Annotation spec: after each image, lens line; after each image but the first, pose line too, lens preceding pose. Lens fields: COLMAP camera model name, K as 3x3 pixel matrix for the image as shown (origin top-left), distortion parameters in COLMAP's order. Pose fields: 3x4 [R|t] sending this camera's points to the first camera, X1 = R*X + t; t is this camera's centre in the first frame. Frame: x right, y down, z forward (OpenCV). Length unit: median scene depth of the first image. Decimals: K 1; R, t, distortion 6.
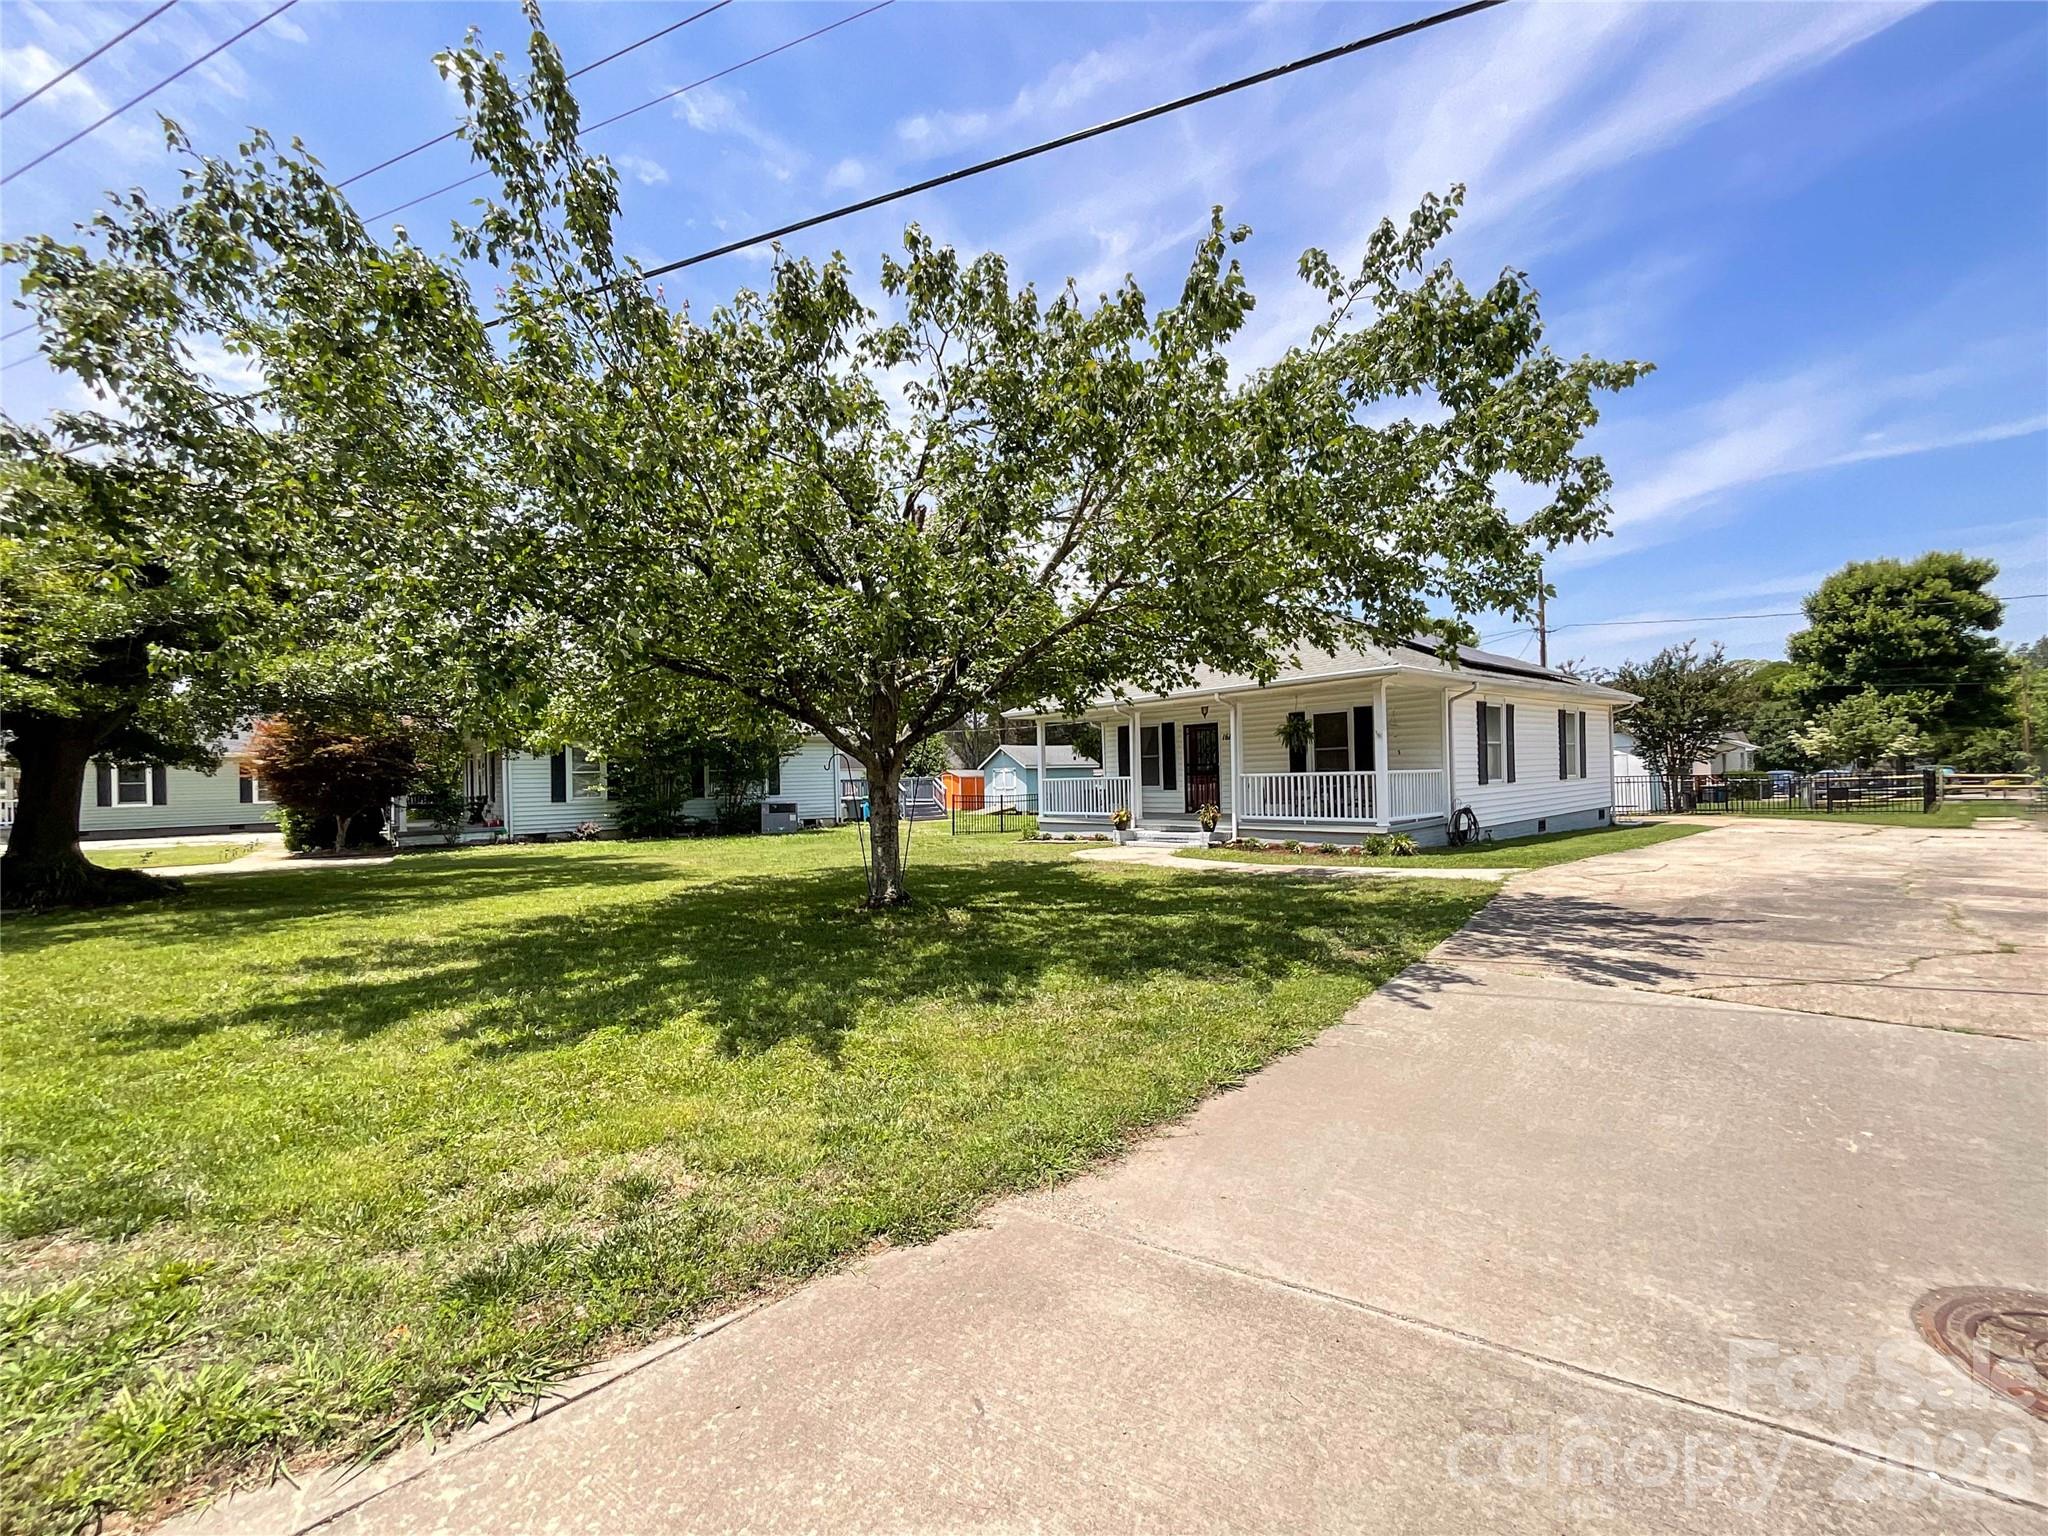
lens RADIAL K [[822.7, 0, 1048.0], [0, 822.7, 738.5], [0, 0, 1]] dist [-0.001519, -0.000117]
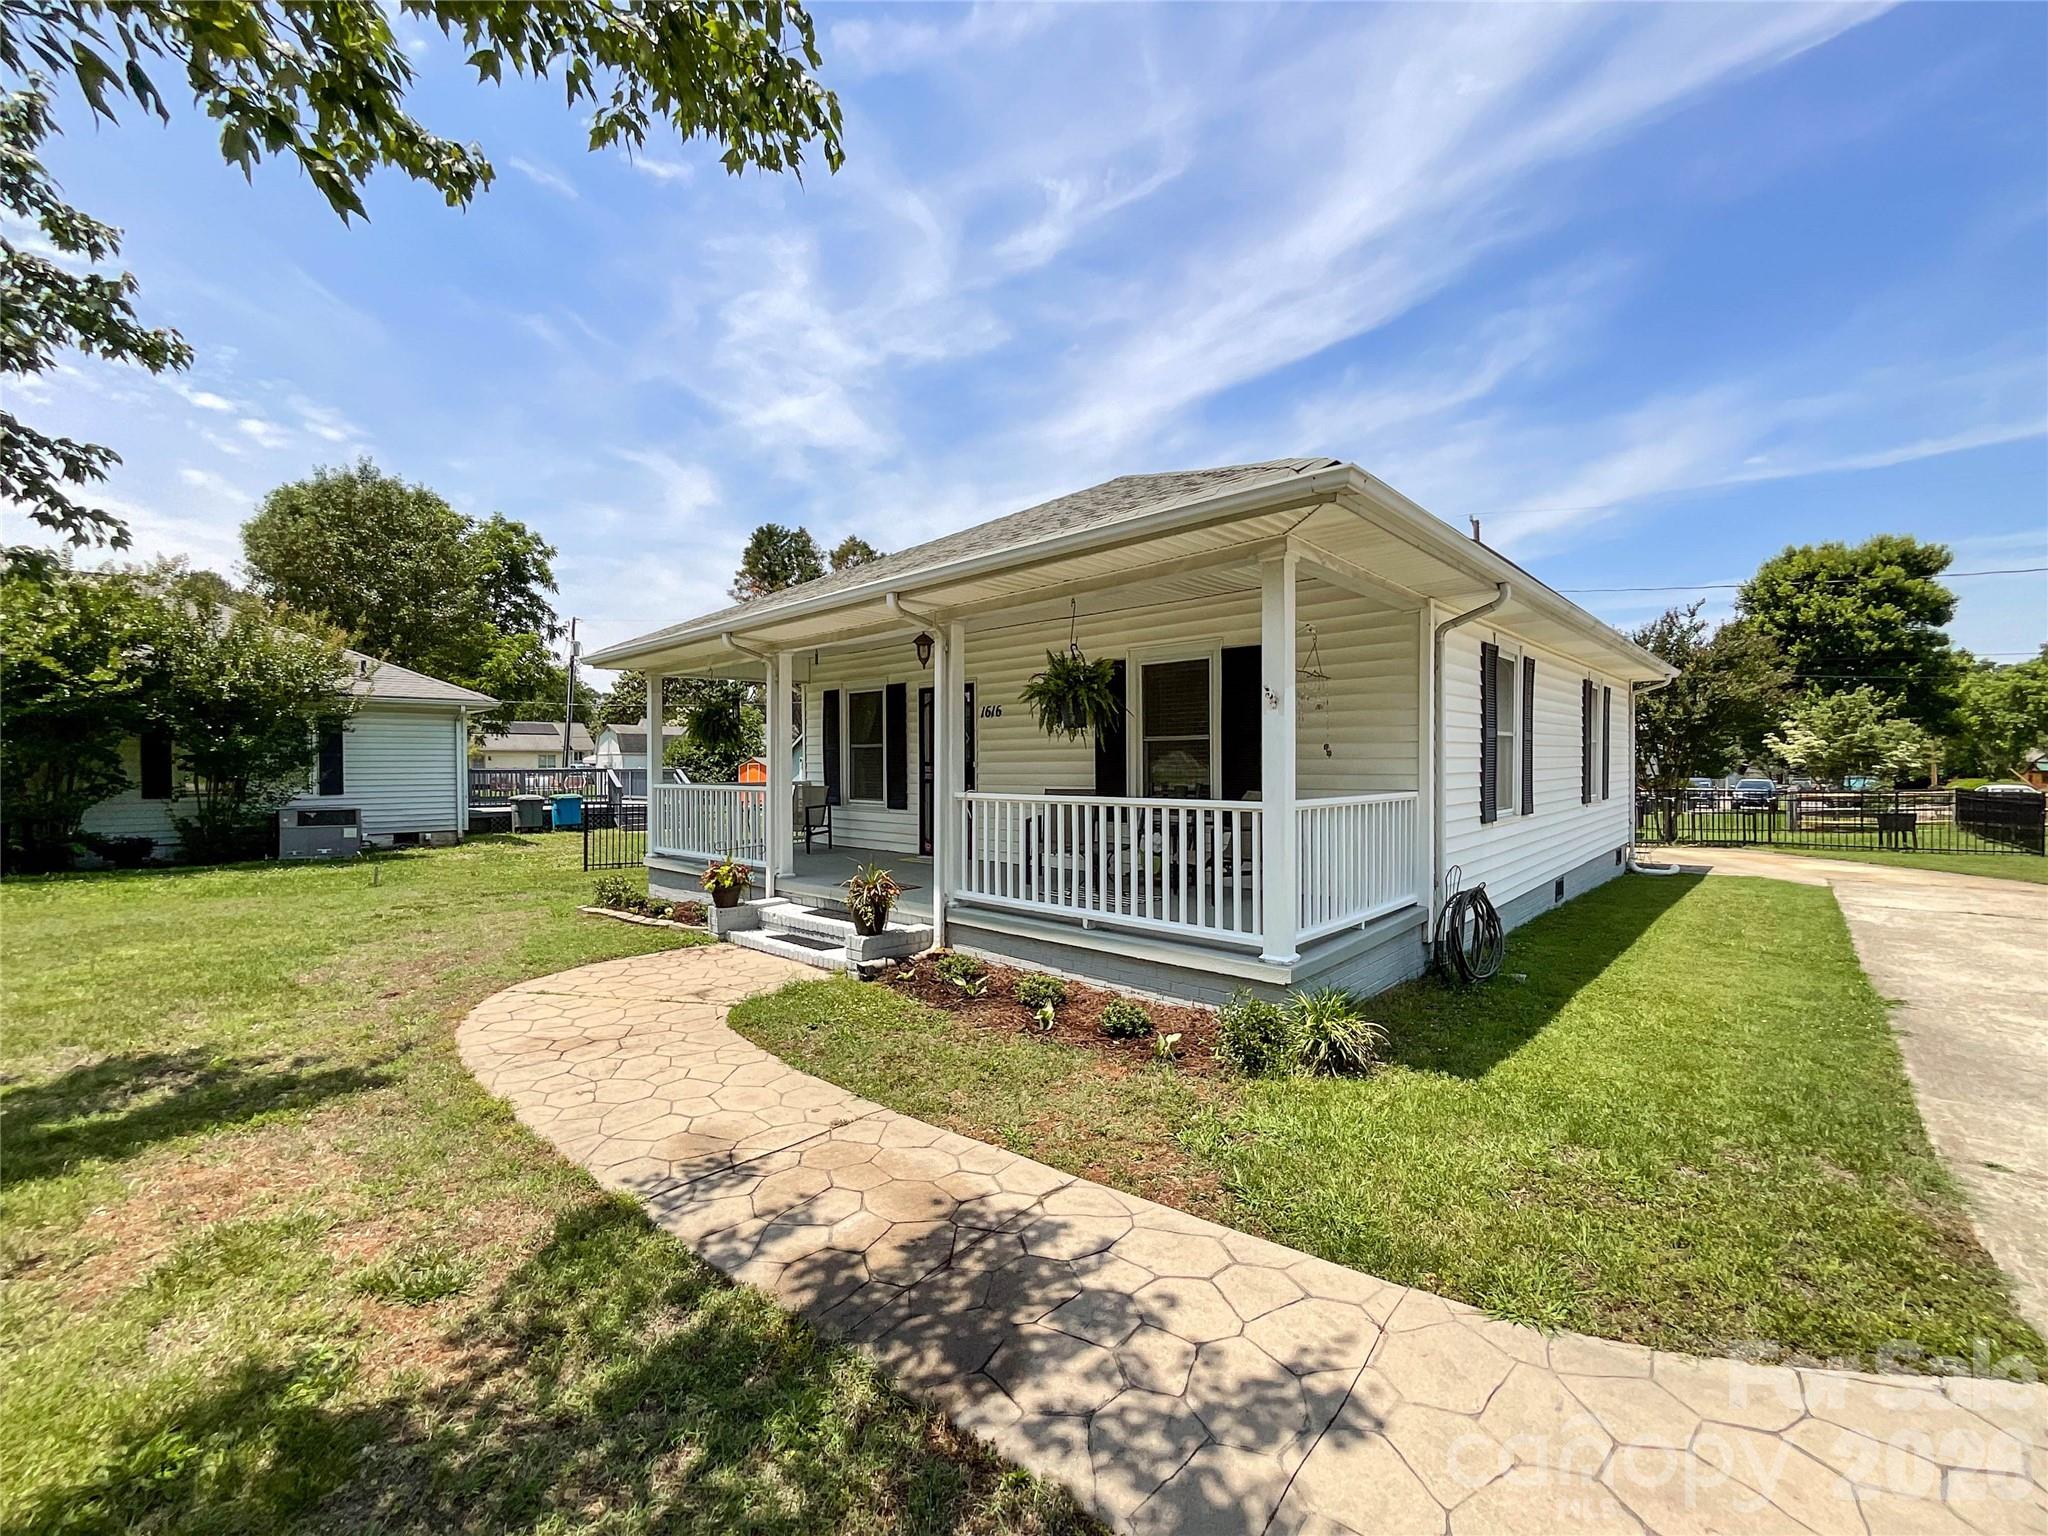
lens RADIAL K [[822.7, 0, 1048.0], [0, 822.7, 738.5], [0, 0, 1]] dist [-0.001519, -0.000117]
pose [[0.994220, 0.022176, 0.105051, 0.089630], [-0.023954, 0.999590, 0.015695, 0.002721], [-0.104660, -0.018121, 0.994343, 0.219655]]
